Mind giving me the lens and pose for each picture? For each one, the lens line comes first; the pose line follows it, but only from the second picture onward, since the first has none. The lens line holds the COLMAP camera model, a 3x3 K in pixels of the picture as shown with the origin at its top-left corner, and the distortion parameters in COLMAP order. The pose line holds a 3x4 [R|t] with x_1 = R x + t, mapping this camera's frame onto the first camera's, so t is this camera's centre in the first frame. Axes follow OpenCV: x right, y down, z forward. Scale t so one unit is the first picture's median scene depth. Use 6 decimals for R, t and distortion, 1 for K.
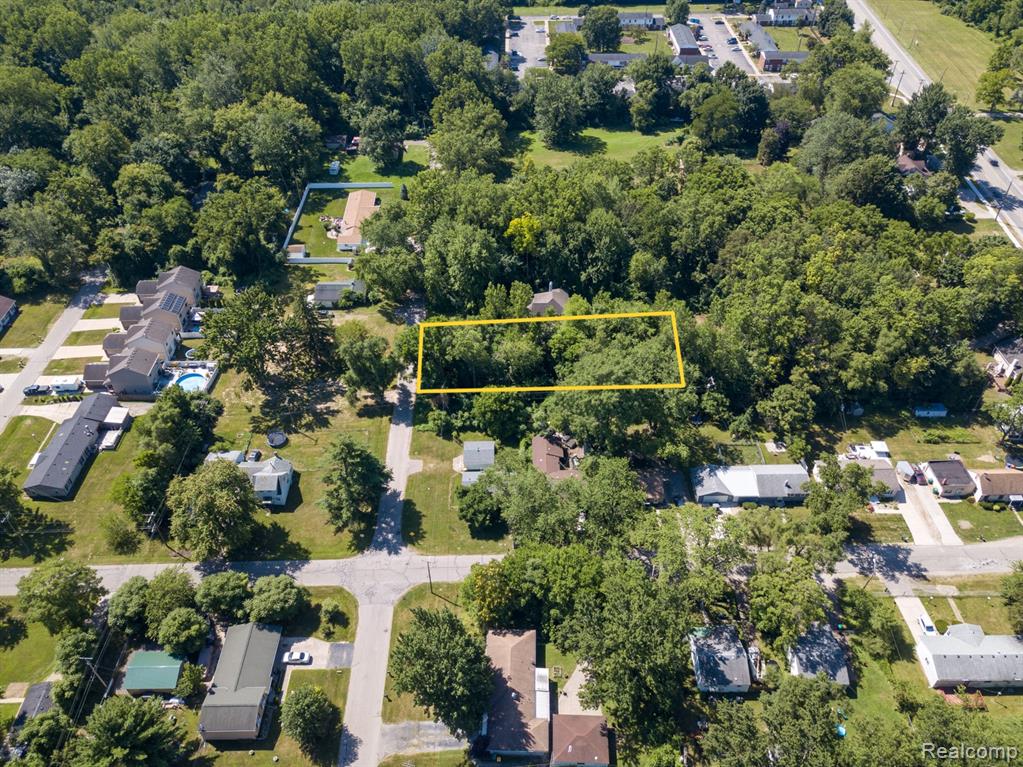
lens RADIAL K [[781.8, 0, 511.5], [0, 781.8, 383.5], [0, 0, 1]] dist [0.022233, 0.010271]
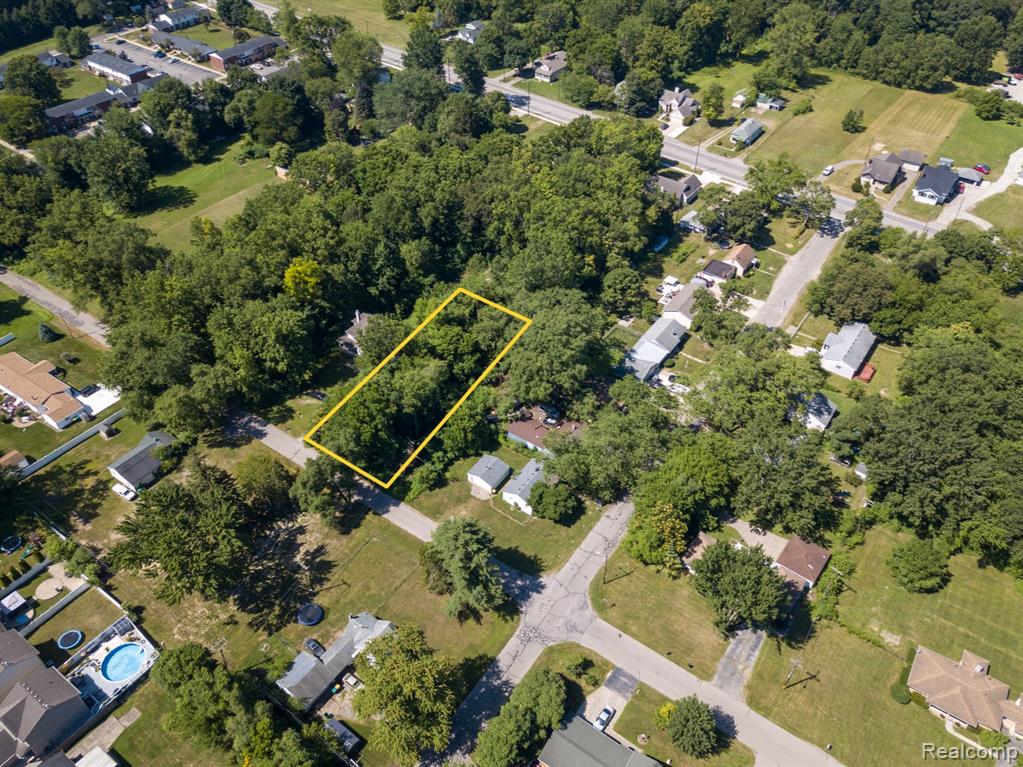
lens RADIAL K [[781.8, 0, 511.5], [0, 781.8, 383.5], [0, 0, 1]] dist [0.022233, 0.010271]
pose [[0.587739, -0.534970, 0.606935, -0.530560], [0.531042, 0.821051, 0.209451, -0.180071], [-0.610374, 0.199205, 0.766655, 0.203625]]
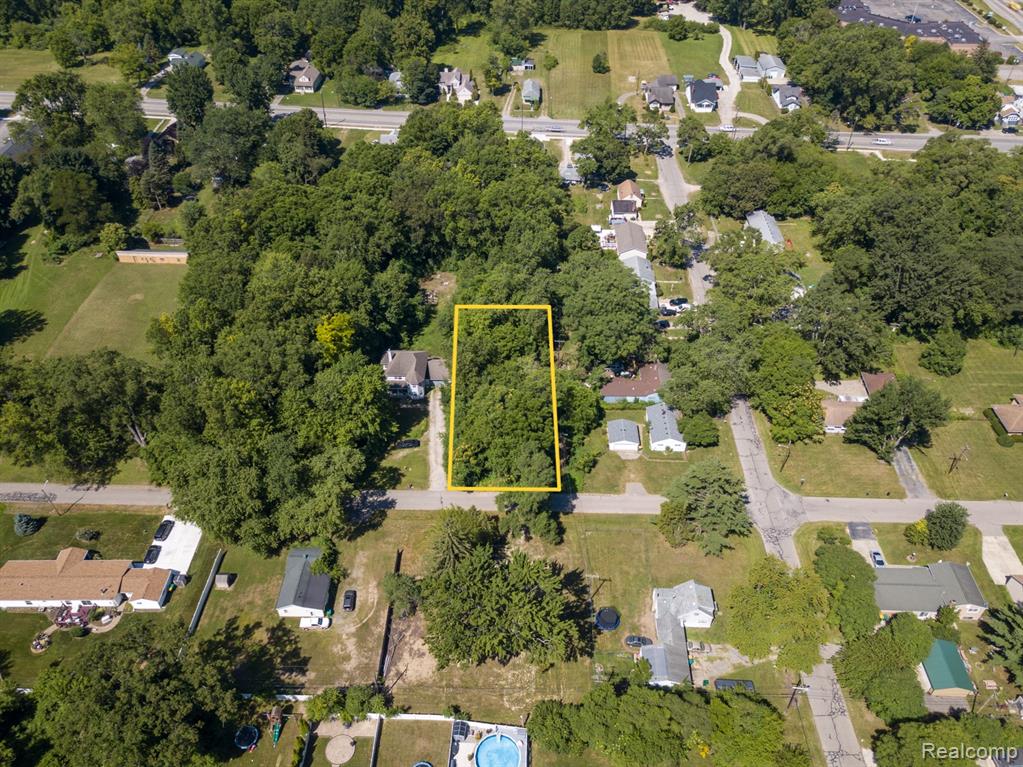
lens RADIAL K [[781.8, 0, 511.5], [0, 781.8, 383.5], [0, 0, 1]] dist [0.022233, 0.010271]
pose [[0.037057, -0.666648, 0.744451, -0.725545], [0.662256, 0.574267, 0.481285, -0.509174], [-0.748361, 0.475182, 0.462772, 0.578059]]
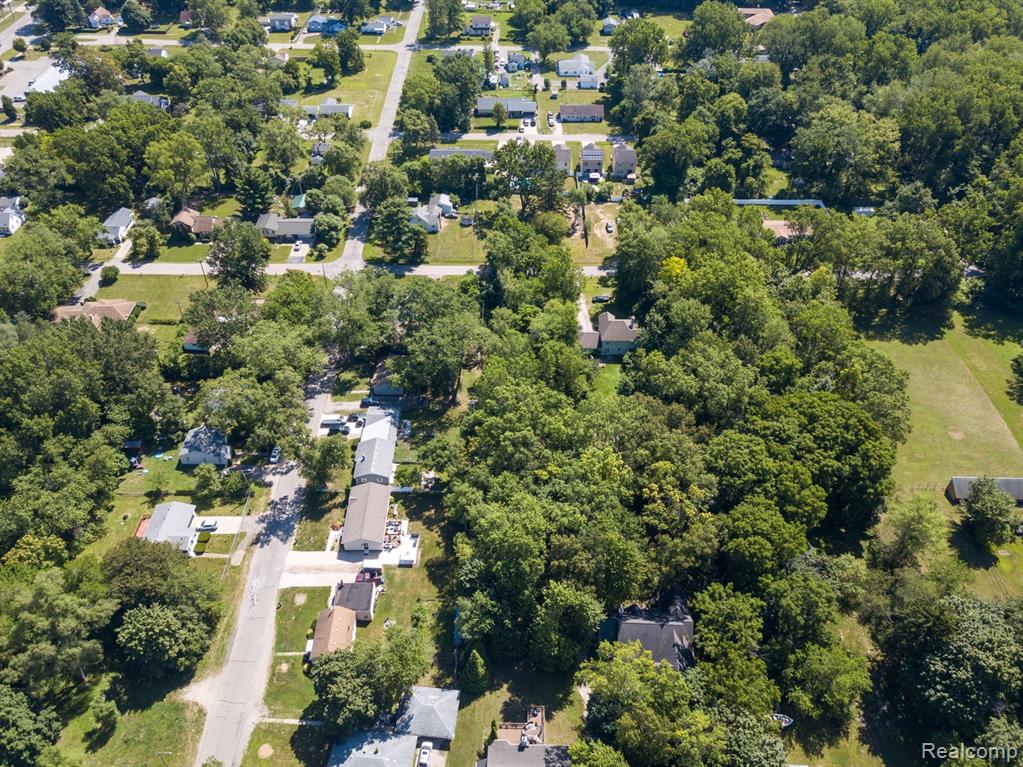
lens RADIAL K [[781.8, 0, 511.5], [0, 781.8, 383.5], [0, 0, 1]] dist [0.022233, 0.010271]
pose [[-0.018039, 0.674077, -0.738441, 0.980353], [-0.664441, 0.543803, 0.512636, -0.567301], [0.747123, 0.499898, 0.438075, 0.559449]]
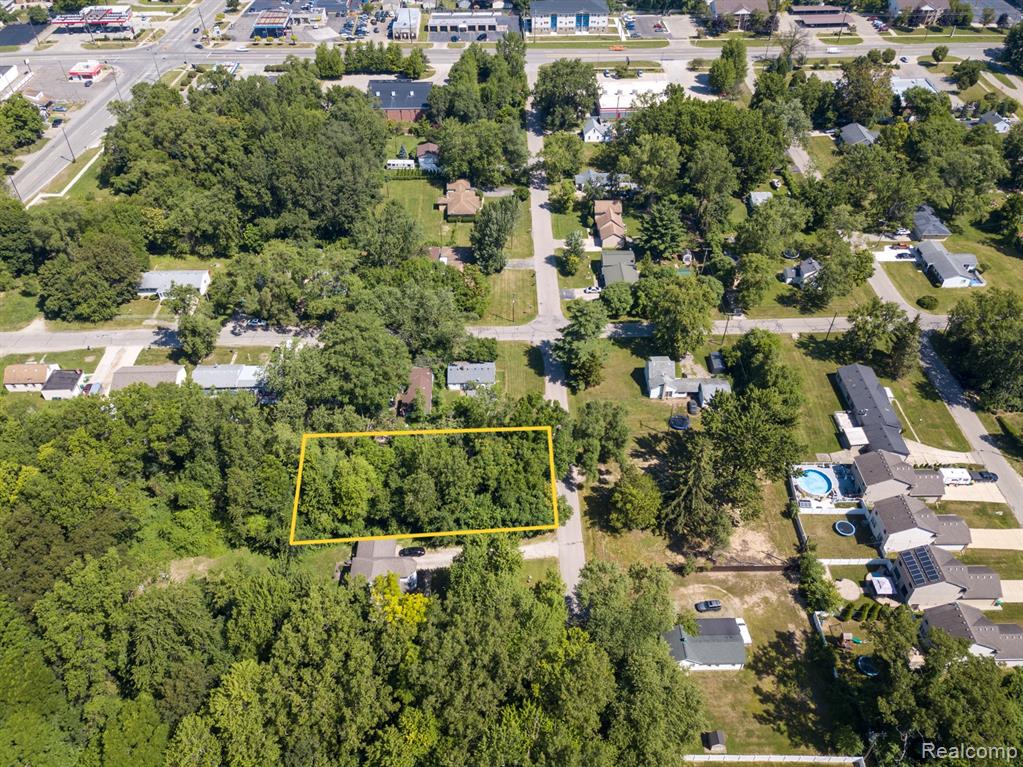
lens RADIAL K [[781.8, 0, 511.5], [0, 781.8, 383.5], [0, 0, 1]] dist [0.022233, 0.010271]
pose [[-0.999957, 0.009215, -0.000393, -0.078878], [0.000588, 0.106252, 0.994339, -0.929350], [0.009205, 0.994297, -0.106253, 1.038062]]
